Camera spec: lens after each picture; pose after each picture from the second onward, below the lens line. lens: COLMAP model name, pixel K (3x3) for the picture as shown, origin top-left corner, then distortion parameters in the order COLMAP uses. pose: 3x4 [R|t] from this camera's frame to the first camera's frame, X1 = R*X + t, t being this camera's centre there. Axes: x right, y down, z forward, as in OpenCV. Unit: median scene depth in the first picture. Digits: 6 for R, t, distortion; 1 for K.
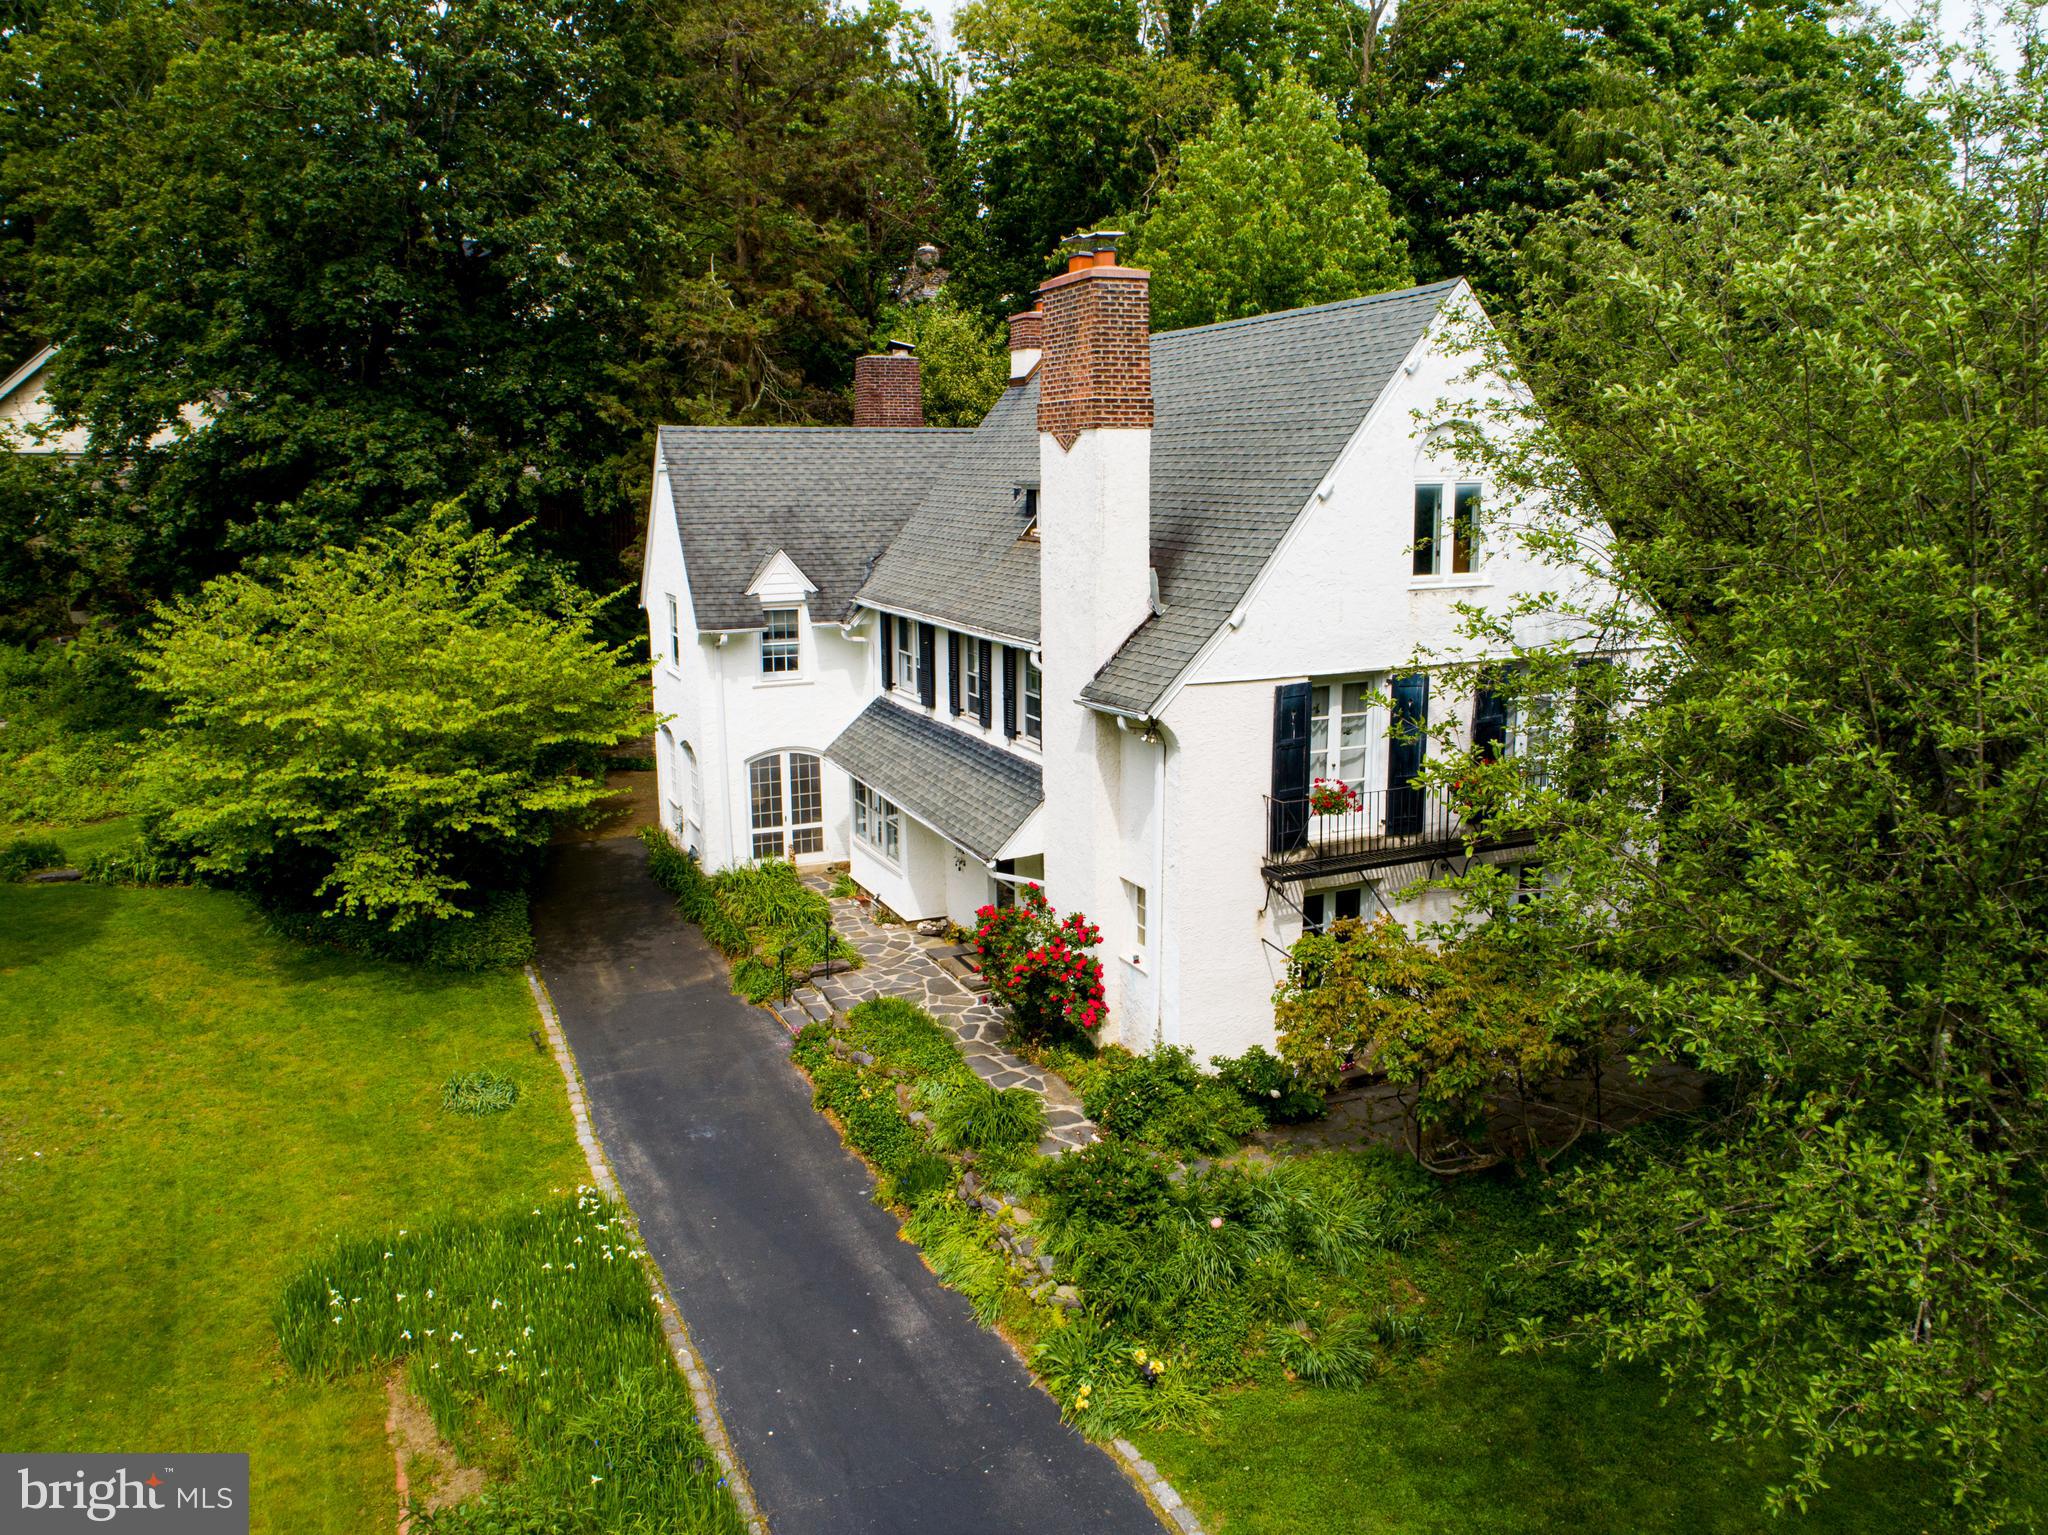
lens RADIAL K [[1493.1, 0, 1024.0], [0, 1493.1, 767.5], [0, 0, 1]] dist [-0.039876, -0.003795]
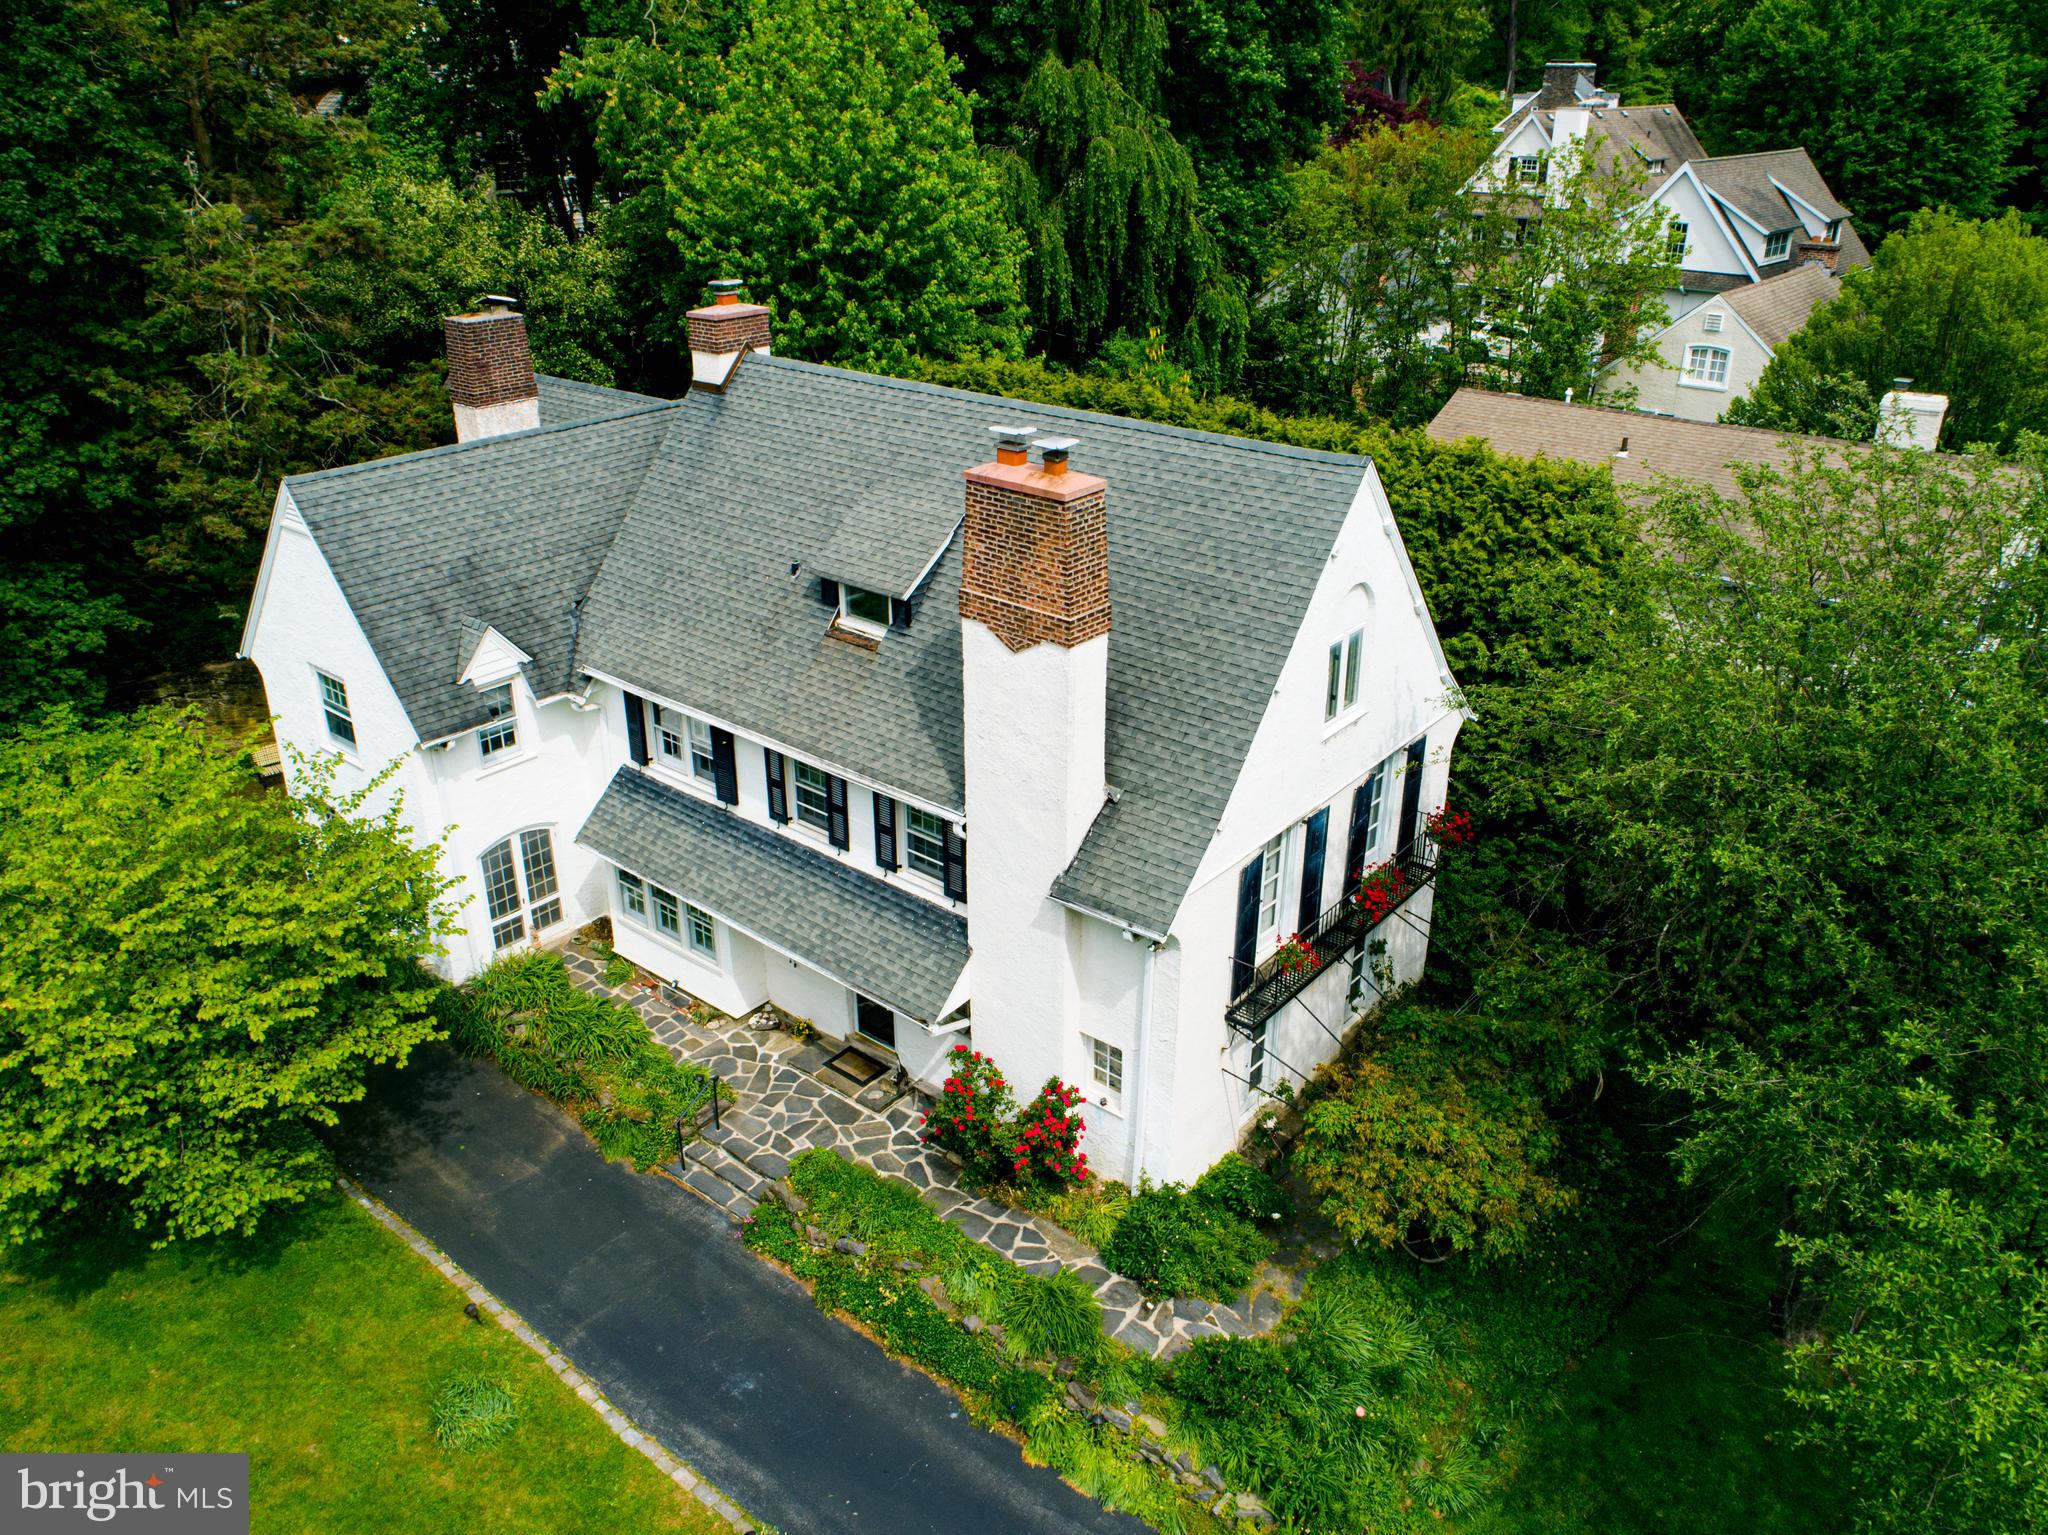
lens RADIAL K [[1493.1, 0, 1024.0], [0, 1493.1, 767.5], [0, 0, 1]] dist [-0.039876, -0.003795]
pose [[0.896523, -0.179643, 0.404939, -0.277699], [0.083344, 0.966163, 0.244097, -0.280163], [-0.435087, -0.185089, 0.881159, 0.093739]]
